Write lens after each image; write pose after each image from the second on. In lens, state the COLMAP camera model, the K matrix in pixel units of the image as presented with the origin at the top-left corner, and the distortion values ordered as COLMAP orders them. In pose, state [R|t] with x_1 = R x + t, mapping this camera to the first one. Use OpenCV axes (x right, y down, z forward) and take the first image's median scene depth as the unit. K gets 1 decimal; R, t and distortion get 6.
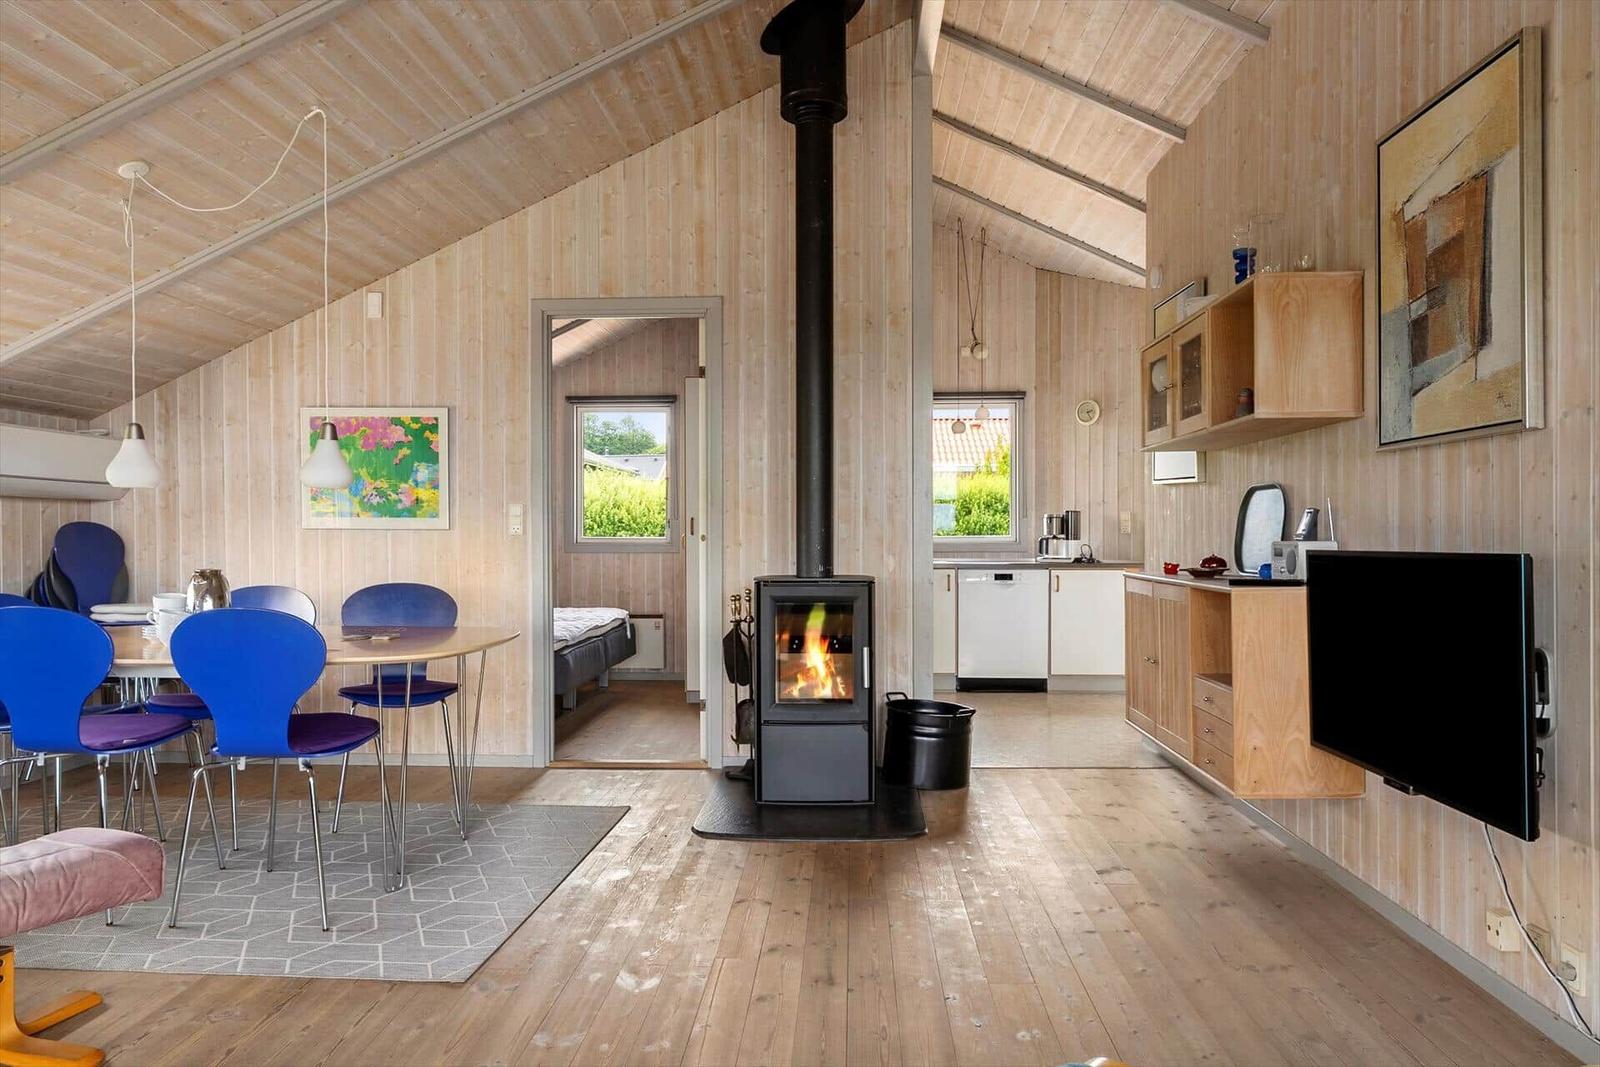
lens RADIAL K [[1075.7, 0, 800.0], [0, 1075.7, 533.5], [0, 0, 1]] dist [0.003870, 0.001403]
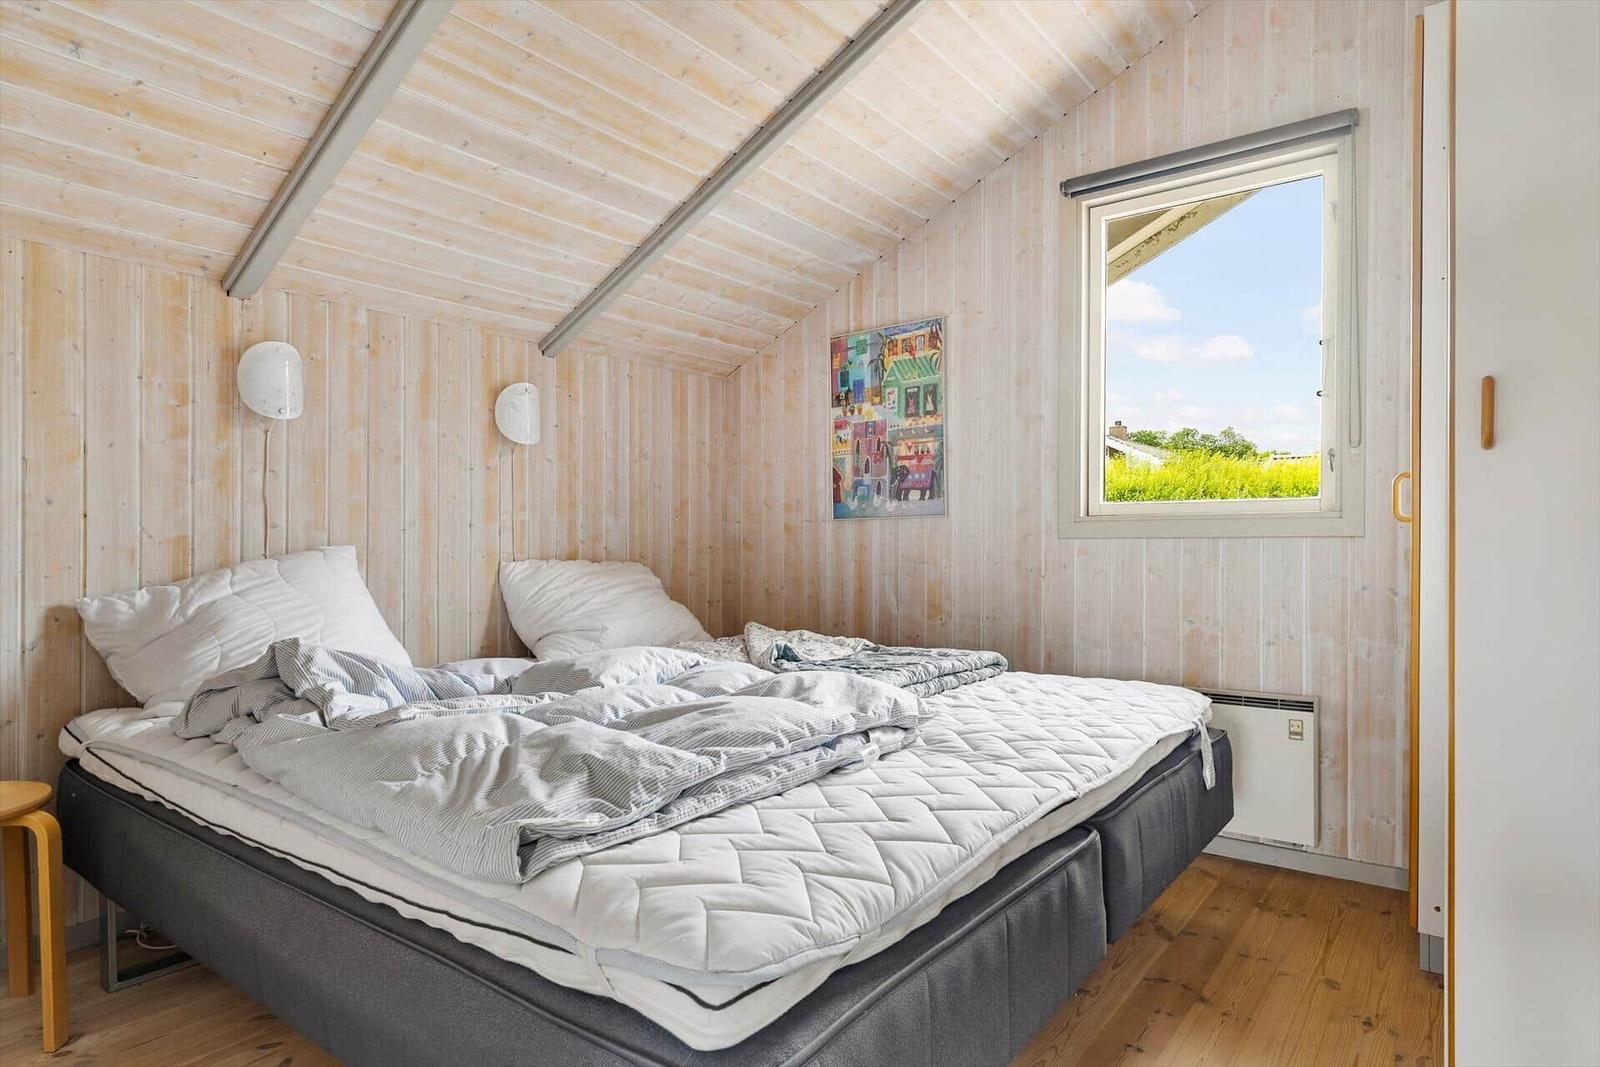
lens RADIAL K [[924.8, 0, 798.1], [0, 924.8, 550.5], [0, 0, 1]] dist [0.002605, 0.000378]
pose [[0.827215, 0.005059, -0.561863, -0.096873], [-0.003275, 0.999986, 0.004182, 0.022605], [0.561877, -0.001619, 0.827220, 0.645933]]
